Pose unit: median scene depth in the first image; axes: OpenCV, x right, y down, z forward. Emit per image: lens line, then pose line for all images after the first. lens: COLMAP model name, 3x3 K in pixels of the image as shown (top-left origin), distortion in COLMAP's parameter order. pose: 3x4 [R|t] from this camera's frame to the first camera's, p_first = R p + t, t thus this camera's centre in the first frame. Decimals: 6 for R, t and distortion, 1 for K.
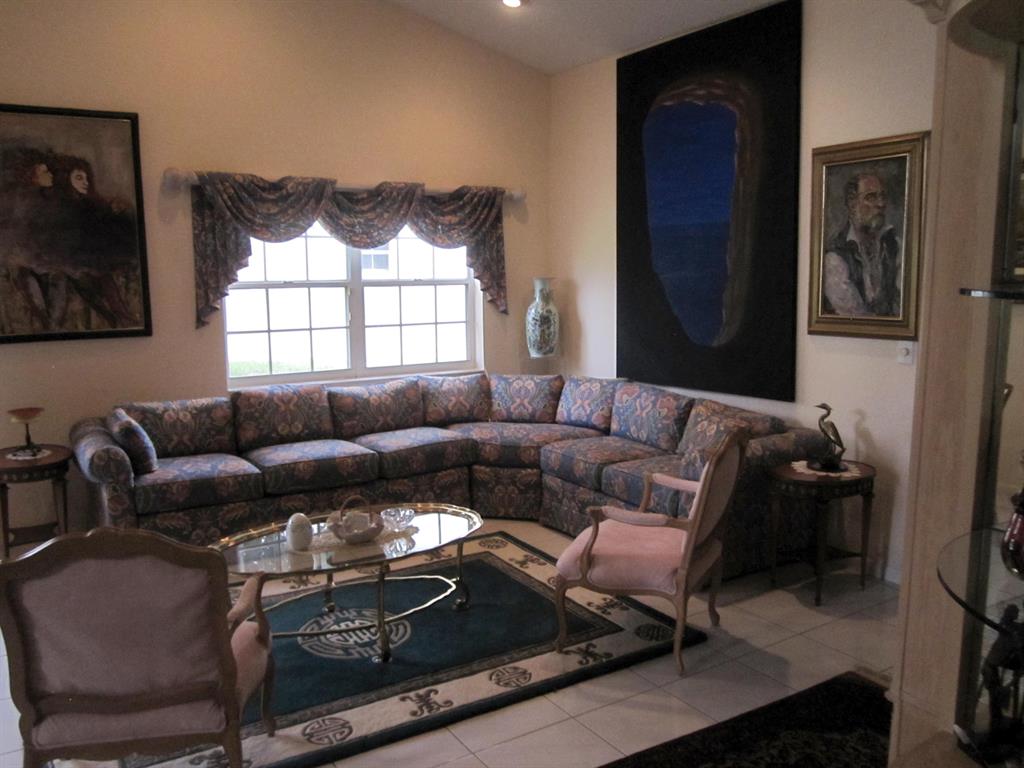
lens RADIAL K [[847.2, 0, 515.7], [0, 847.2, 382.1], [0, 0, 1]] dist [-0.049557, 0.021980]
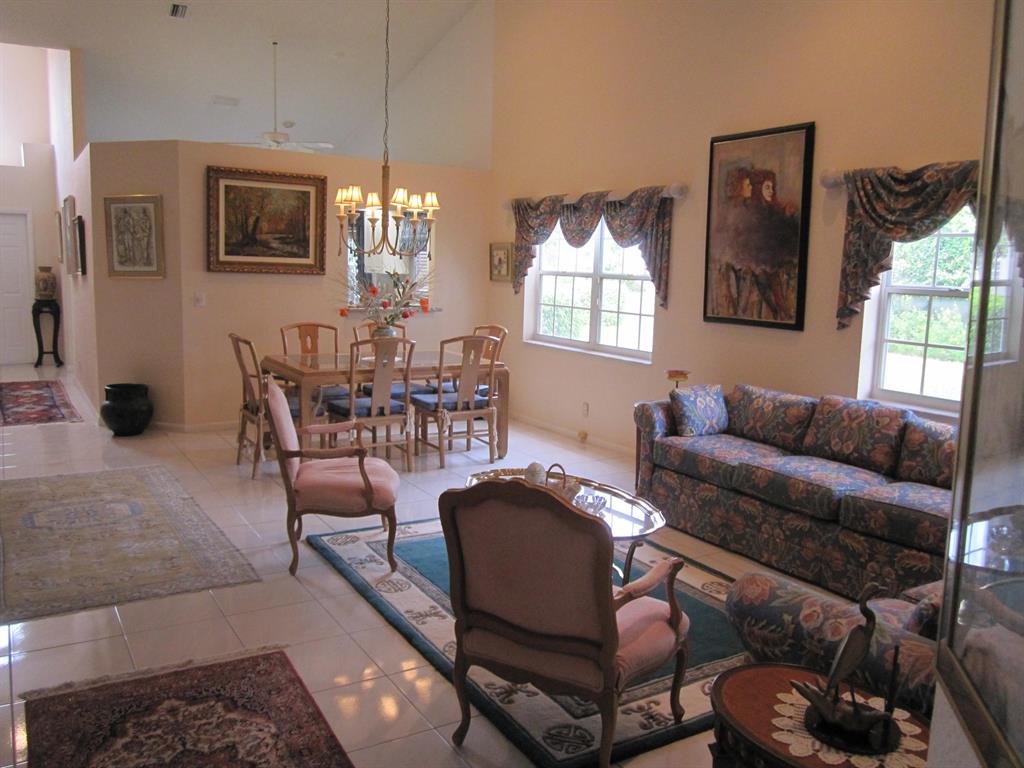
lens RADIAL K [[847.2, 0, 509.7], [0, 847.2, 385.2], [0, 0, 1]] dist [-0.049557, 0.021980]
pose [[-0.032181, 0.149707, -0.988207, 0.692132], [-0.160541, 0.975107, 0.152950, -0.099474], [0.986504, 0.163570, -0.007346, 0.709159]]
